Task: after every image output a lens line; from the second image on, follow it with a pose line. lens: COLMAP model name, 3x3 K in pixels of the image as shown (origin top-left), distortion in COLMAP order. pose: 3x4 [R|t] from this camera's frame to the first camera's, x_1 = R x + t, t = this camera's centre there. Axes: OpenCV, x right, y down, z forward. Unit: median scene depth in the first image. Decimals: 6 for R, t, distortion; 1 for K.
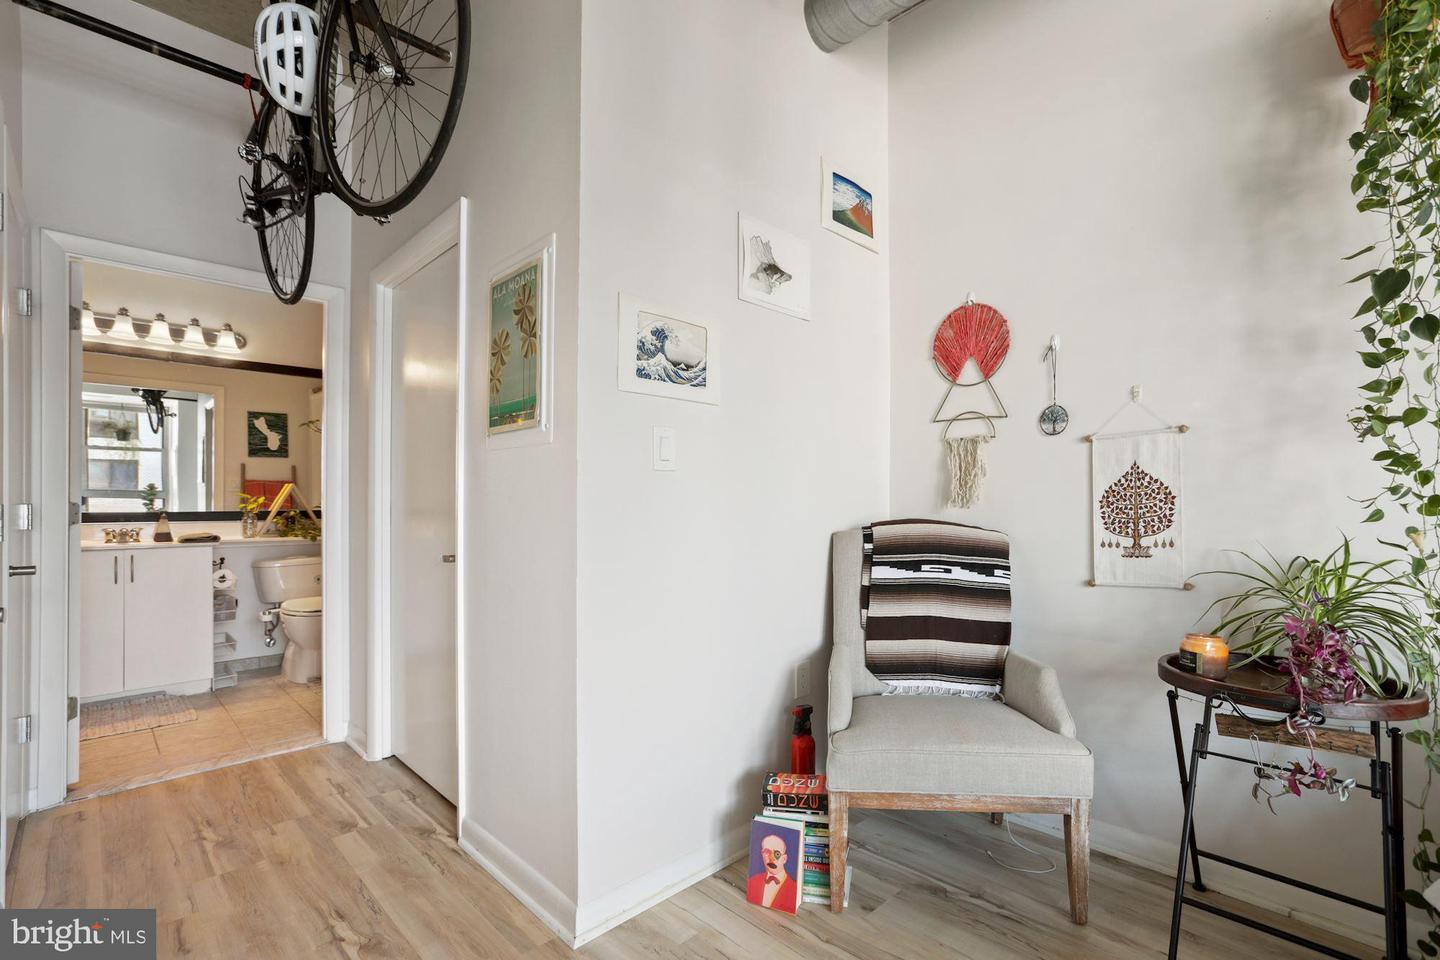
lens RADIAL K [[660.3, 0, 716.6], [0, 660.3, 504.4], [0, 0, 1]] dist [-0.038369, 0.023579]
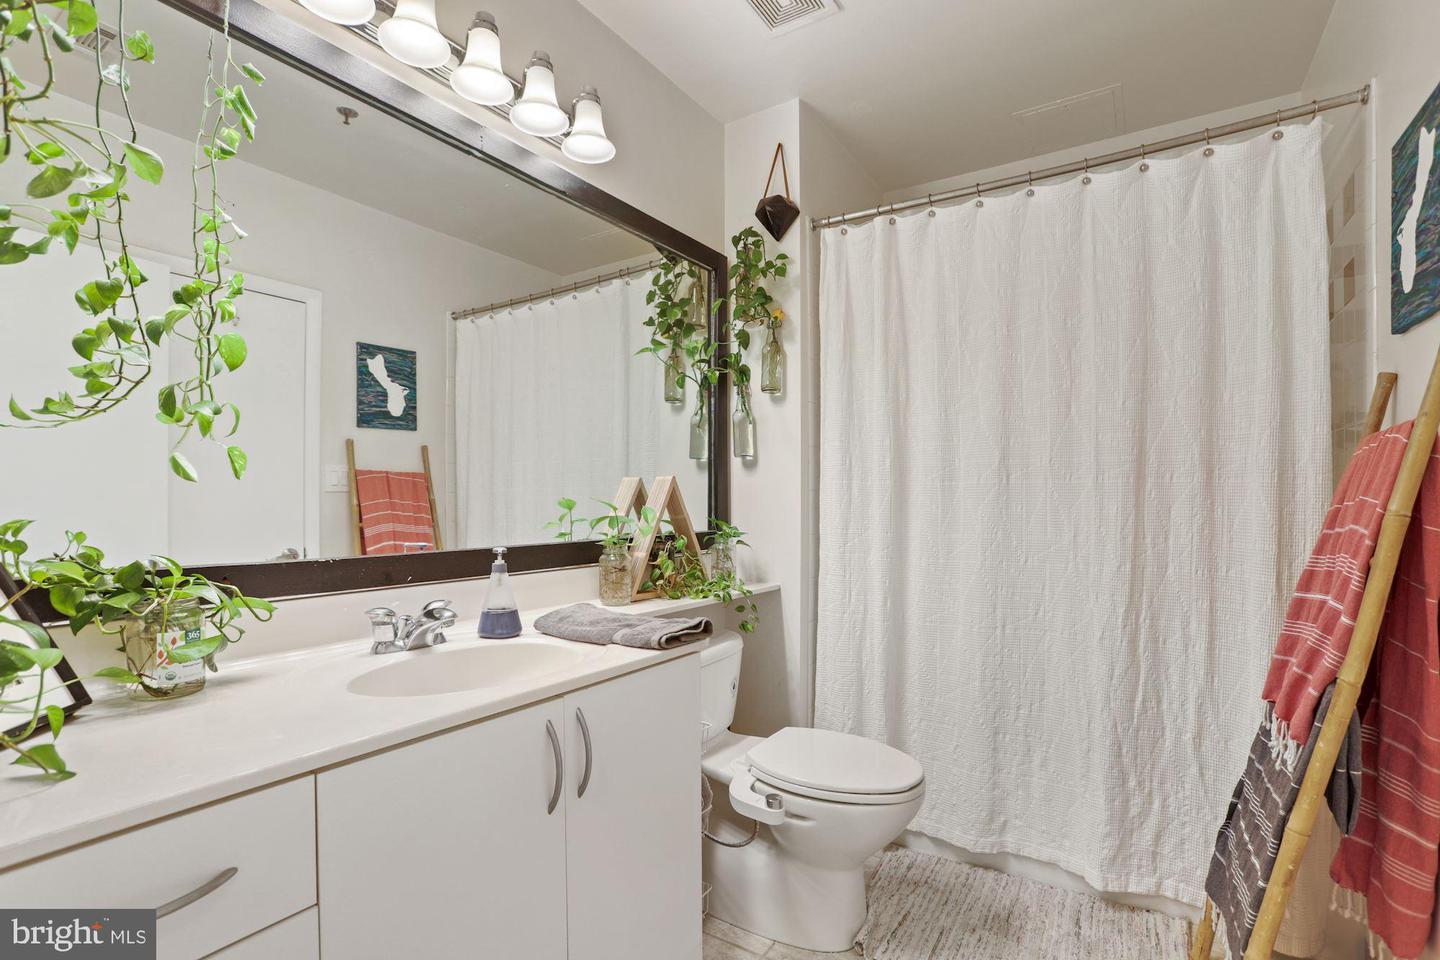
lens RADIAL K [[660.3, 0, 706.0], [0, 660.3, 502.3], [0, 0, 1]] dist [-0.038369, 0.023579]
pose [[0.980574, -0.004484, 0.196096, -0.721660], [0.004561, 0.999990, 0.000057, -0.013775], [-0.196094, 0.000838, 0.980585, 0.555190]]
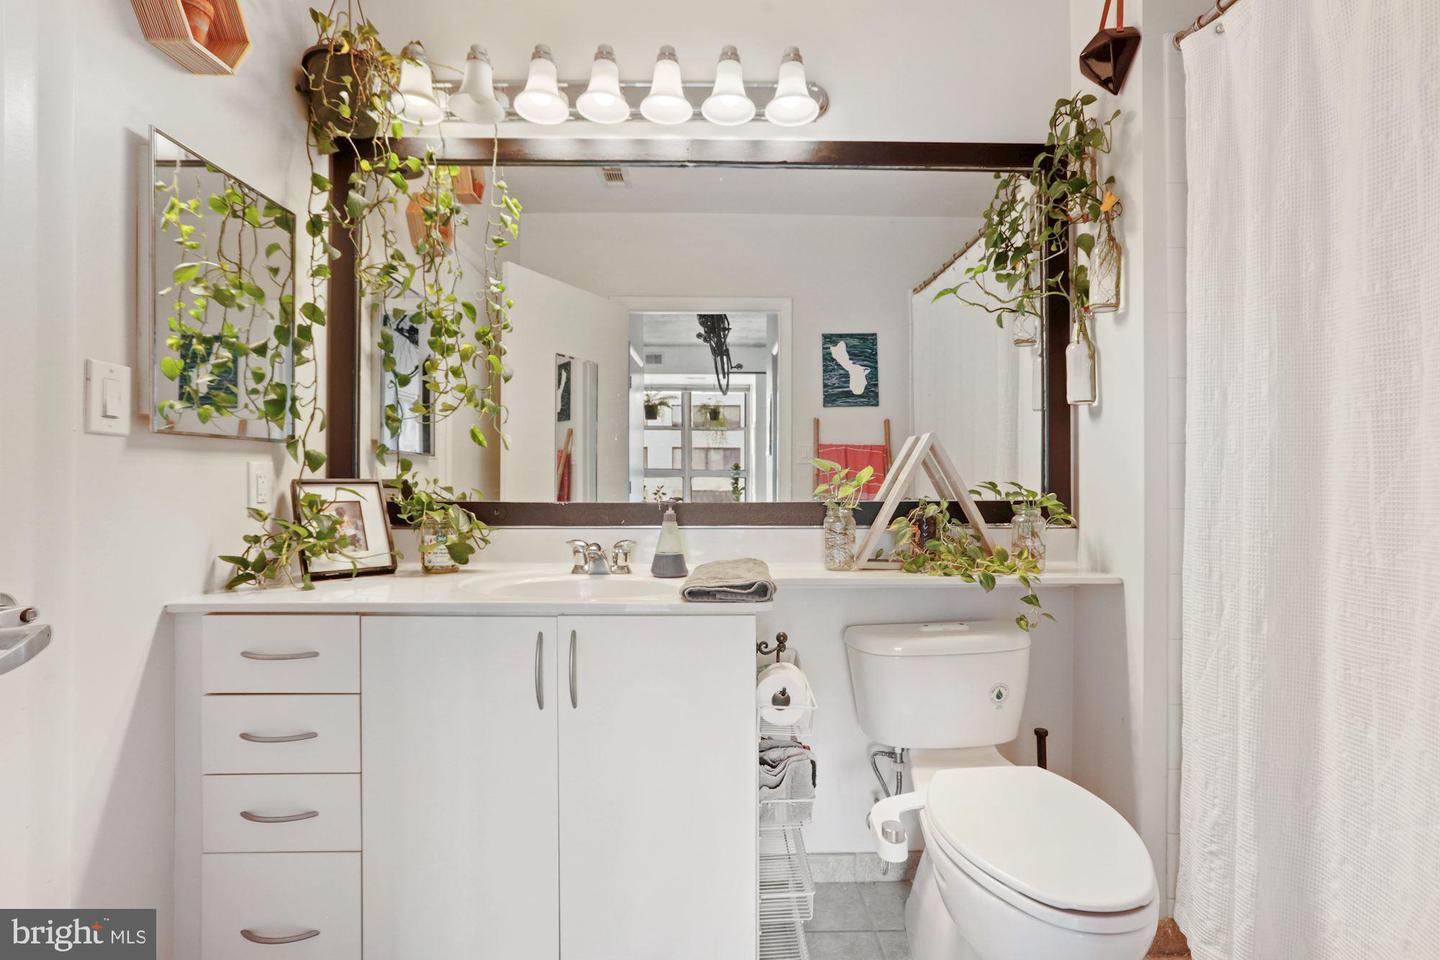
lens RADIAL K [[660.3, 0, 734.4], [0, 660.3, 483.4], [0, 0, 1]] dist [-0.038369, 0.023579]
pose [[0.737920, -0.000457, -0.674888, -0.476077], [0.001548, 0.999998, 0.001016, -0.002186], [0.674886, -0.001794, 0.737920, 0.637752]]
